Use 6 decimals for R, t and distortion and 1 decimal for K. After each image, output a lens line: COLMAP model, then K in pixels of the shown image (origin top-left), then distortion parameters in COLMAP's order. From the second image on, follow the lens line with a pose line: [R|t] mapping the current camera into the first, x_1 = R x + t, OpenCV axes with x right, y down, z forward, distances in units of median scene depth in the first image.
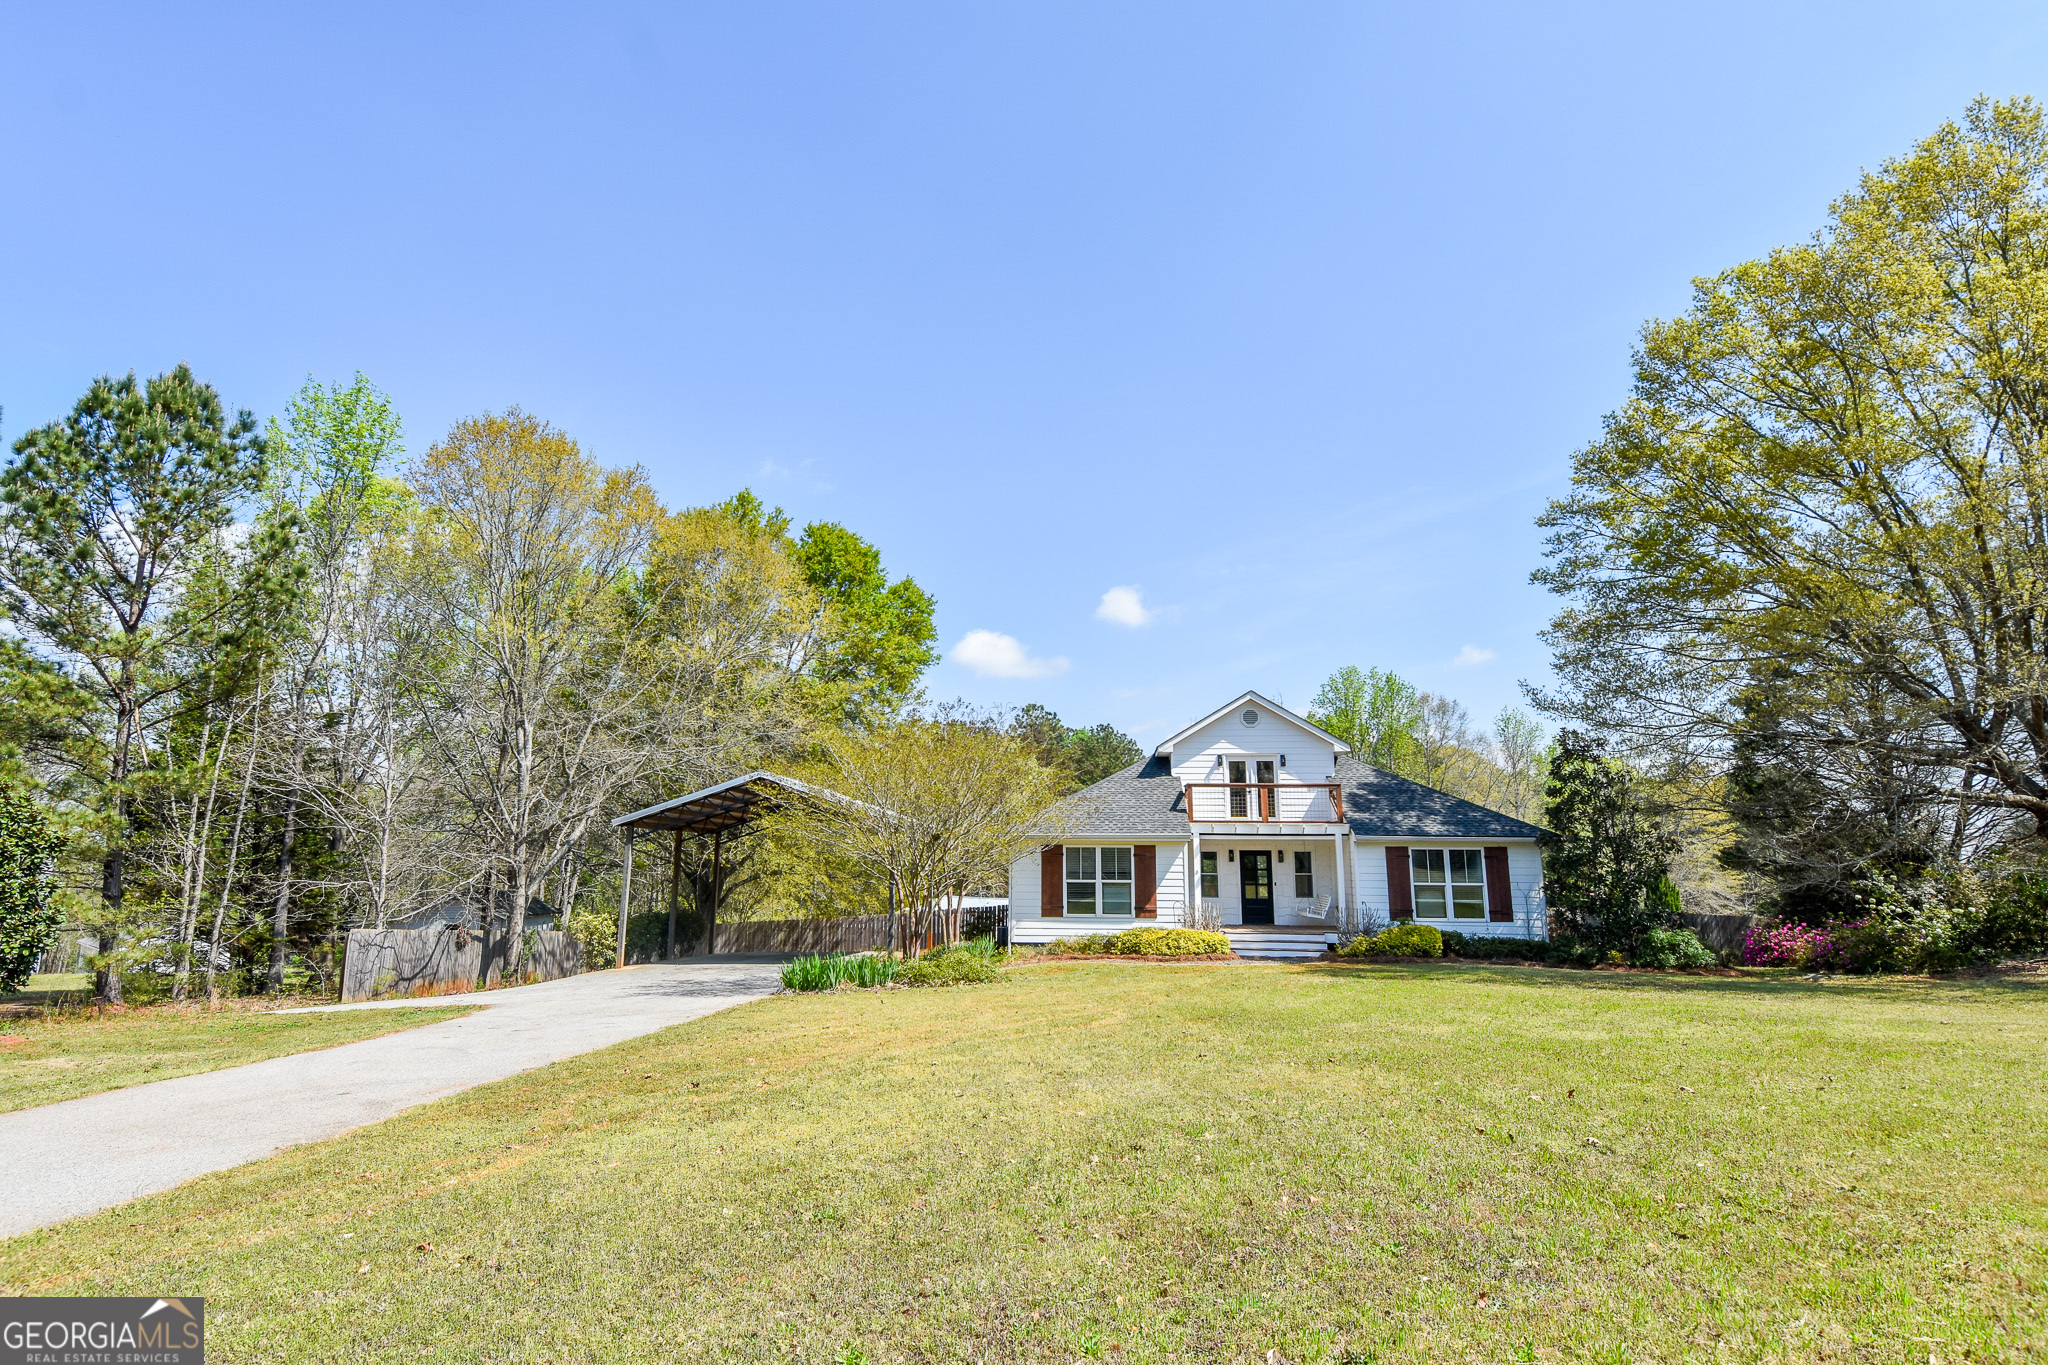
lens RADIAL K [[1062.3, 0, 1036.1], [0, 1062.3, 654.5], [0, 0, 1]] dist [0.049379, -0.053054]
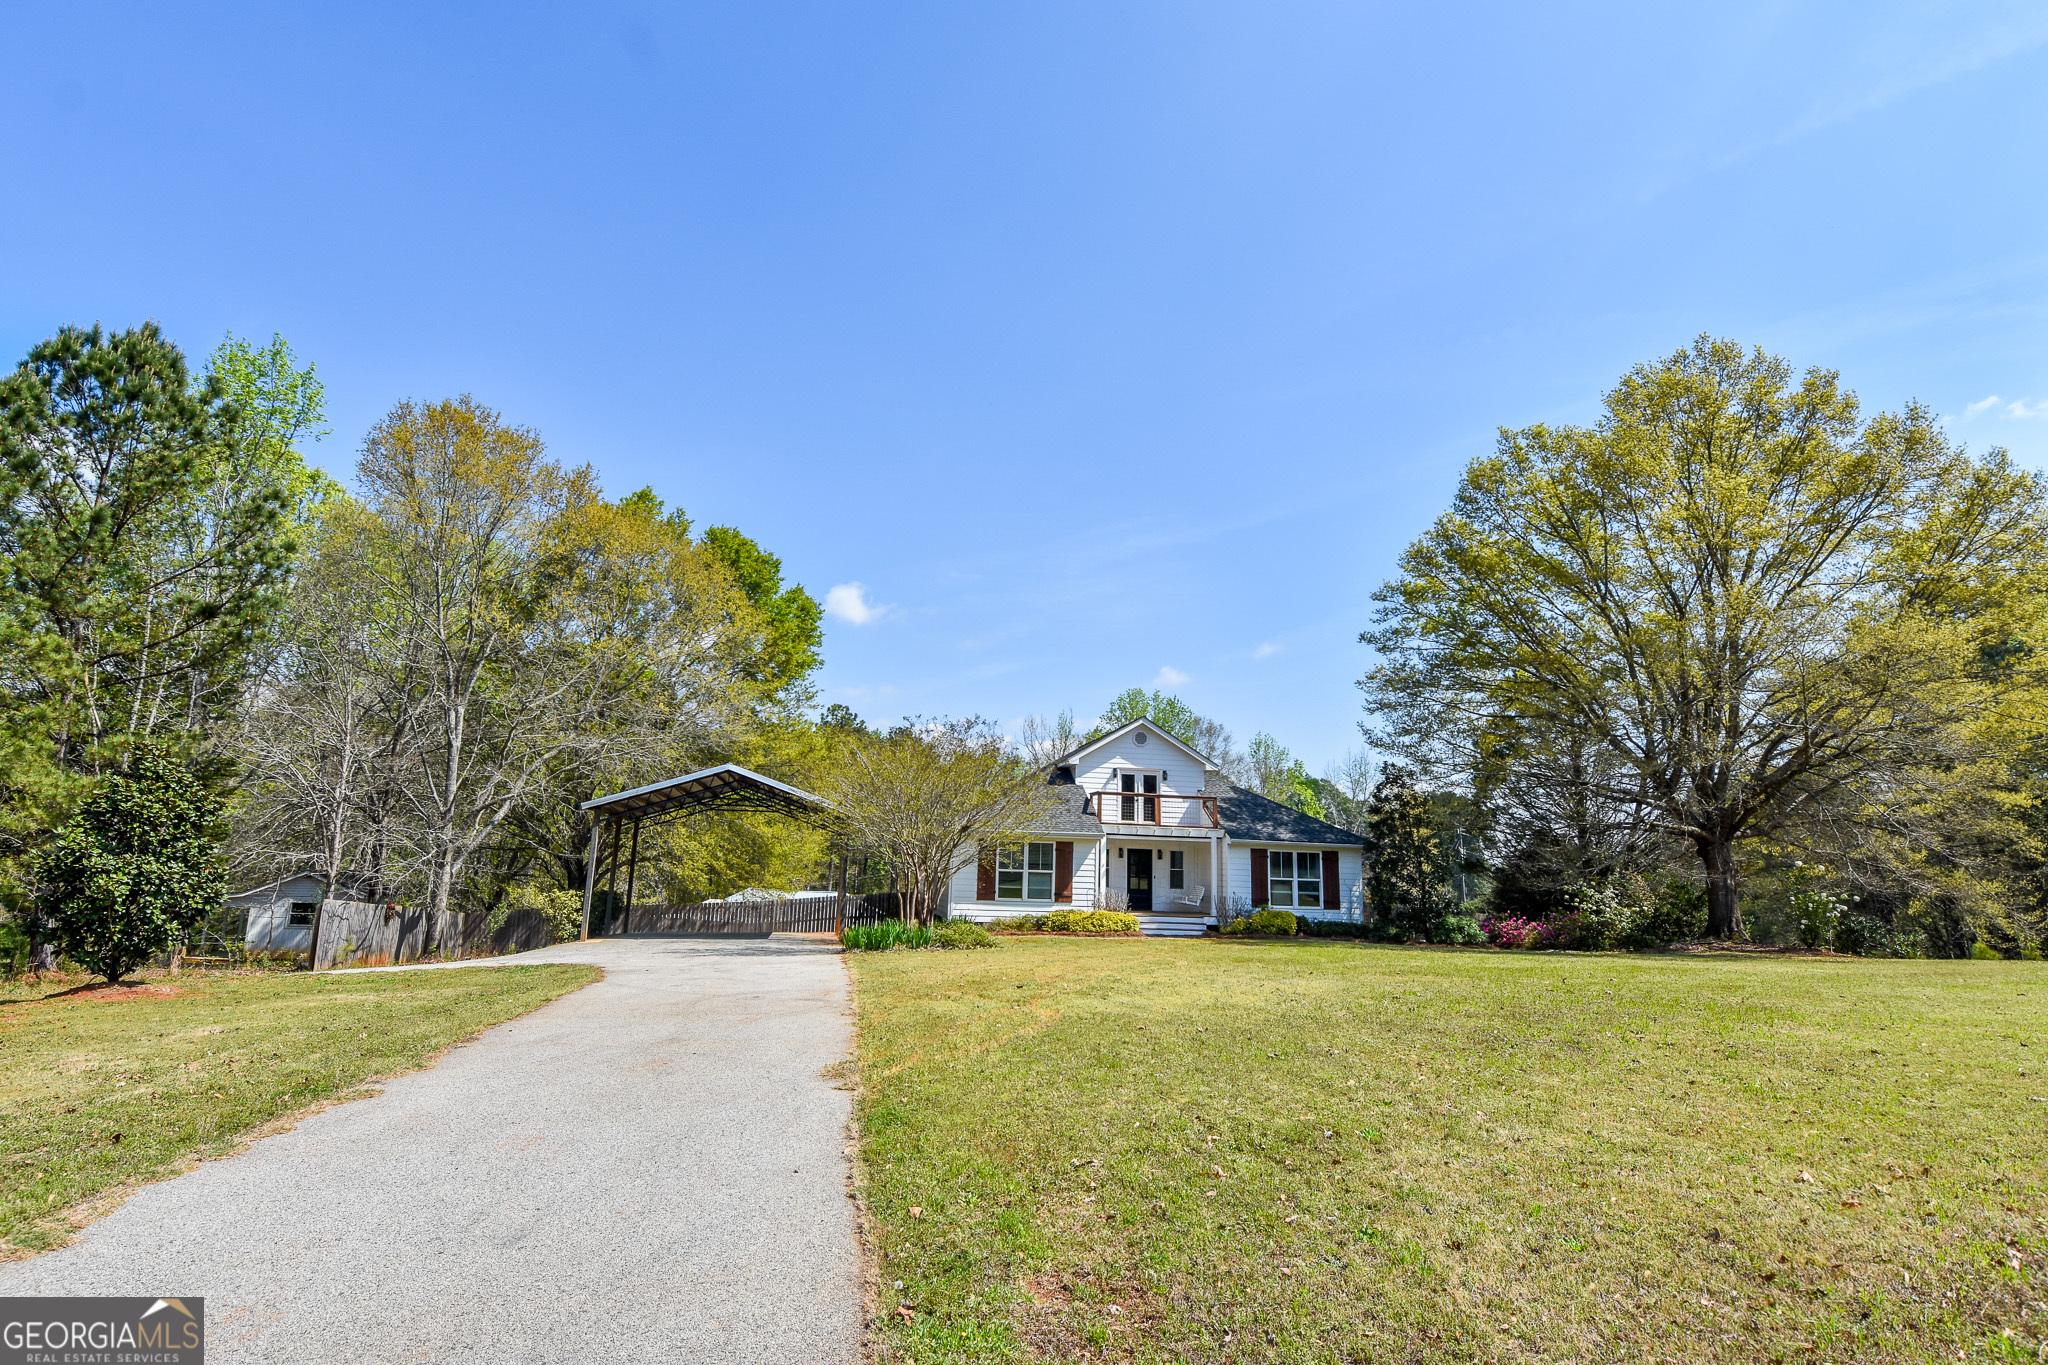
lens RADIAL K [[1063.6, 0, 1027.9], [0, 1063.6, 661.3], [0, 0, 1]] dist [0.050209, -0.057588]
pose [[0.969557, 0.070102, 0.234616, -0.229158], [-0.071221, 0.997454, -0.003710, -0.014852], [-0.234279, -0.013112, 0.972081, -0.145801]]
